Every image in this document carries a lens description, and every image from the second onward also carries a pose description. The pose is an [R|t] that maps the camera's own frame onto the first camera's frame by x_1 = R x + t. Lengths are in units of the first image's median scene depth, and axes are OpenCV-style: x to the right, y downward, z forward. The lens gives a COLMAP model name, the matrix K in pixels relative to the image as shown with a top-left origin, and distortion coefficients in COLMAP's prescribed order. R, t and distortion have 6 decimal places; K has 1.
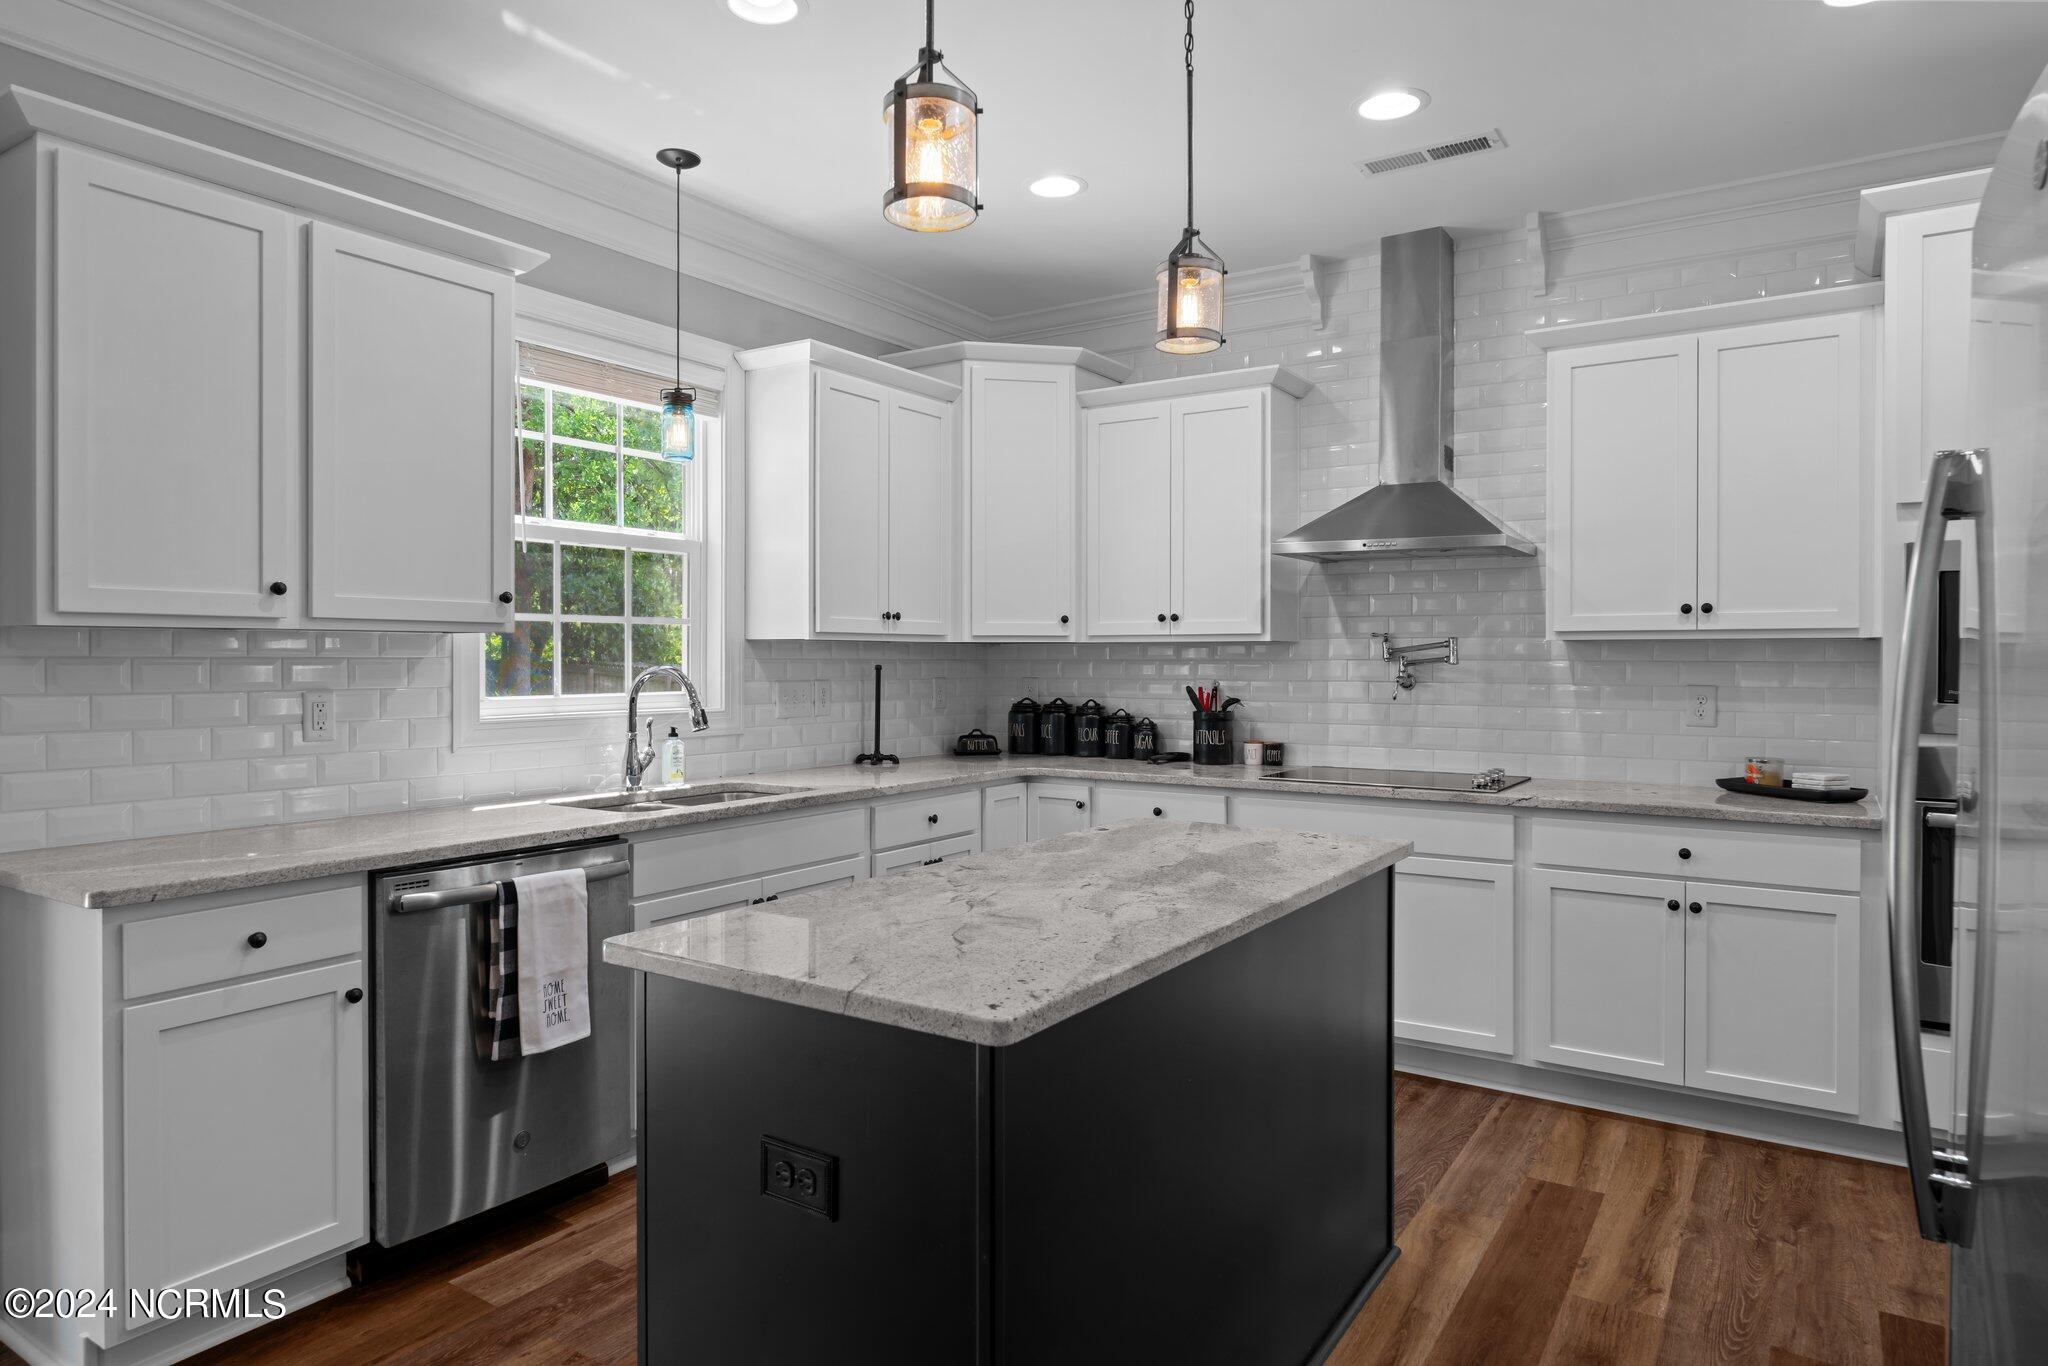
lens RADIAL K [[1229.2, 0, 1030.3], [0, 1229.2, 659.3], [0, 0, 1]] dist [0.026658, -0.000199]
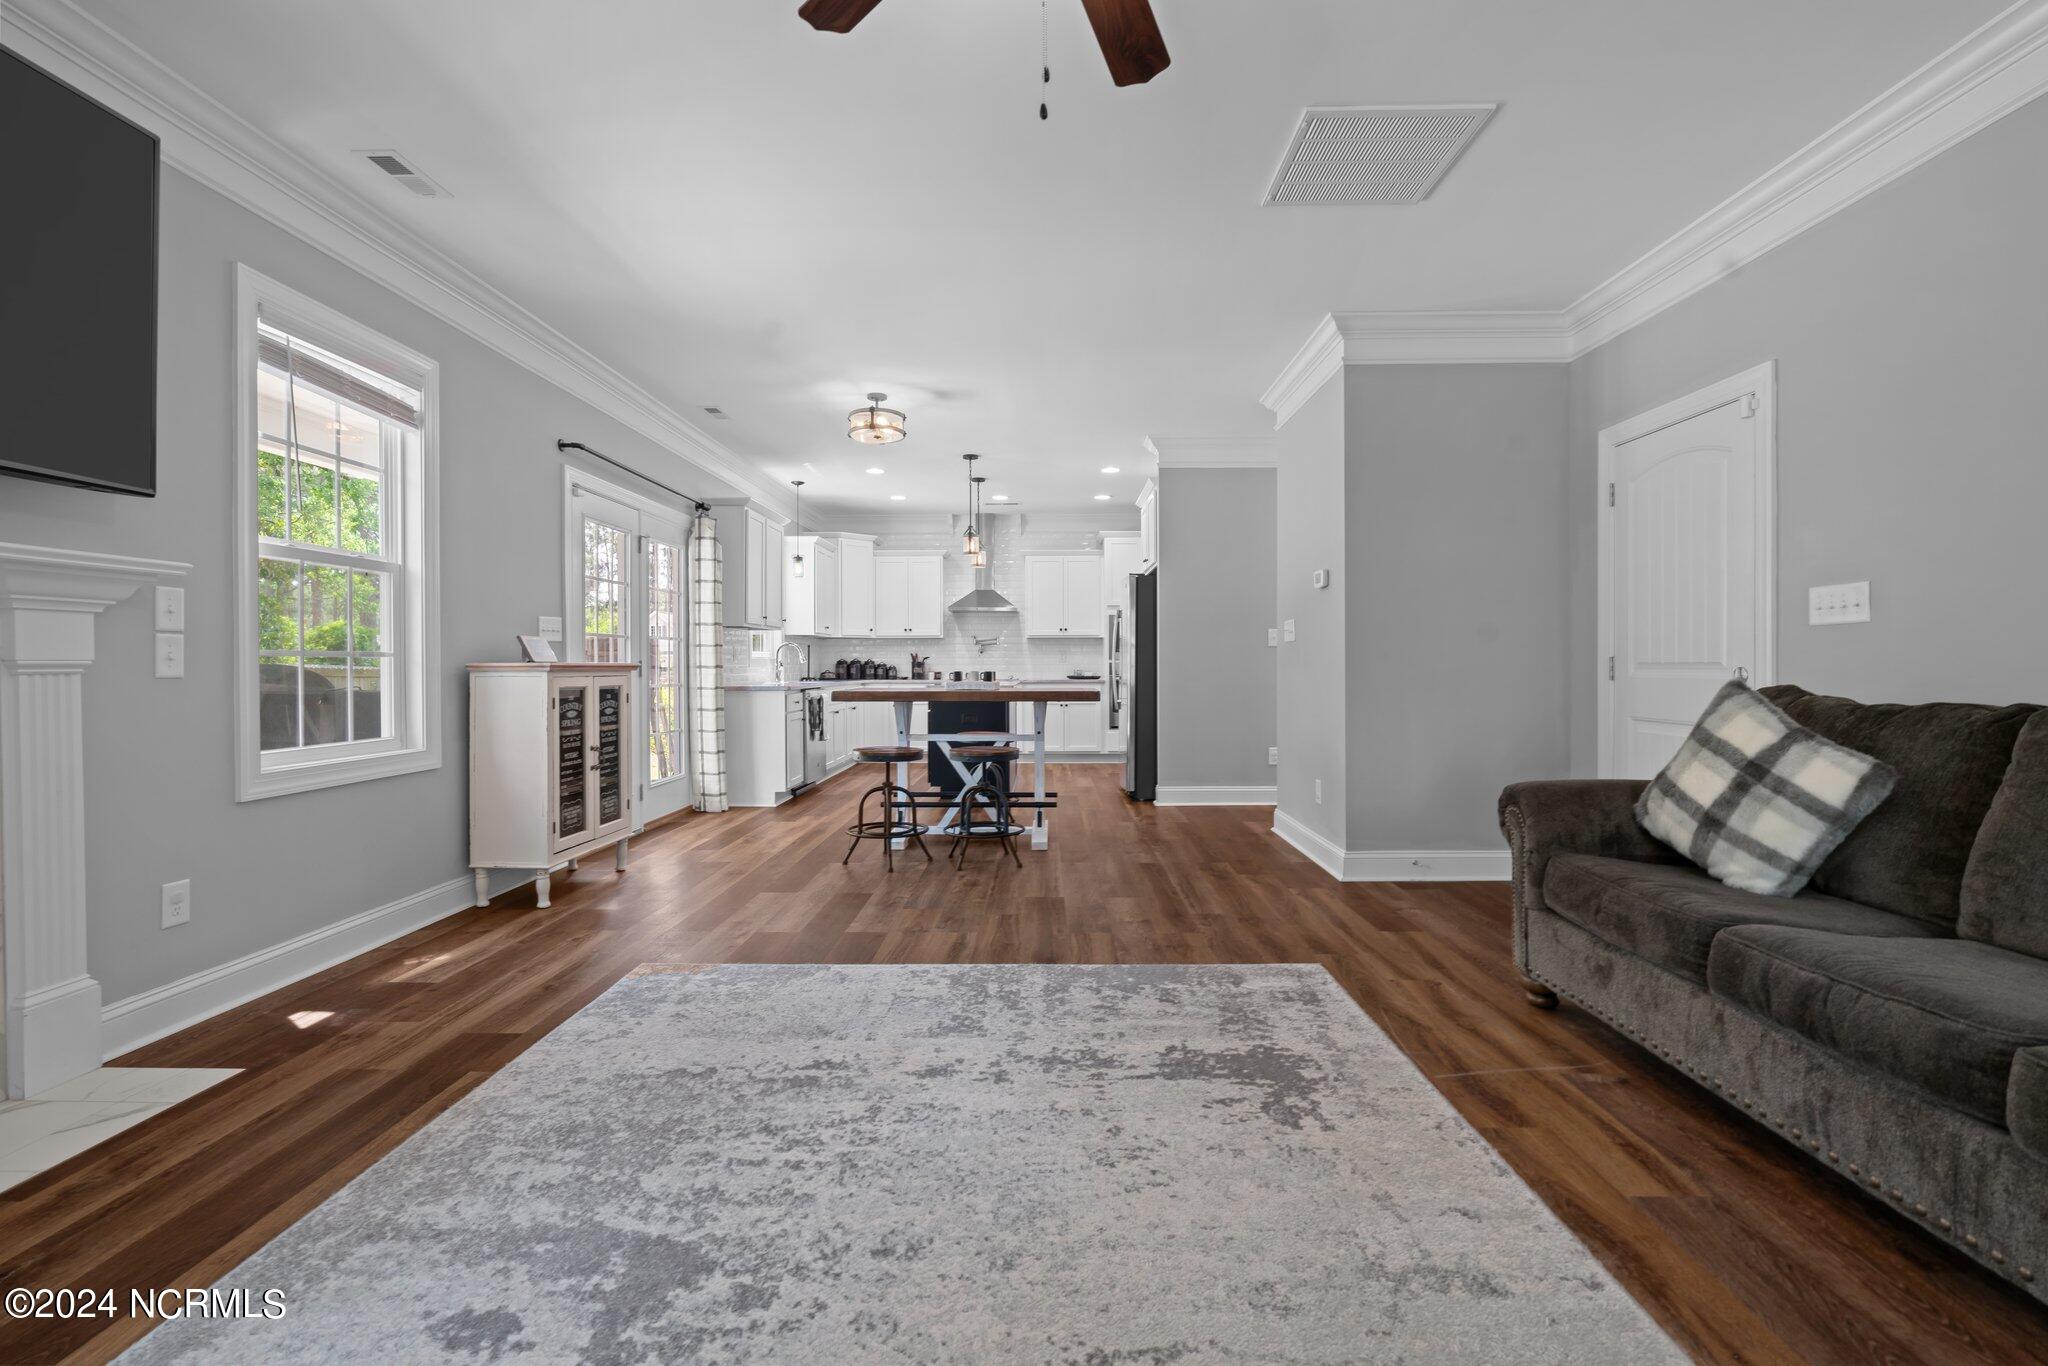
lens RADIAL K [[899.8, 0, 1025.0], [0, 899.8, 671.9], [0, 0, 1]] dist [-0.008978, 0.000829]
pose [[0.853580, -0.006218, 0.520925, -0.870073], [0.002407, 0.999965, 0.007993, 0.056972], [-0.520957, -0.005569, 0.853565, -1.122086]]
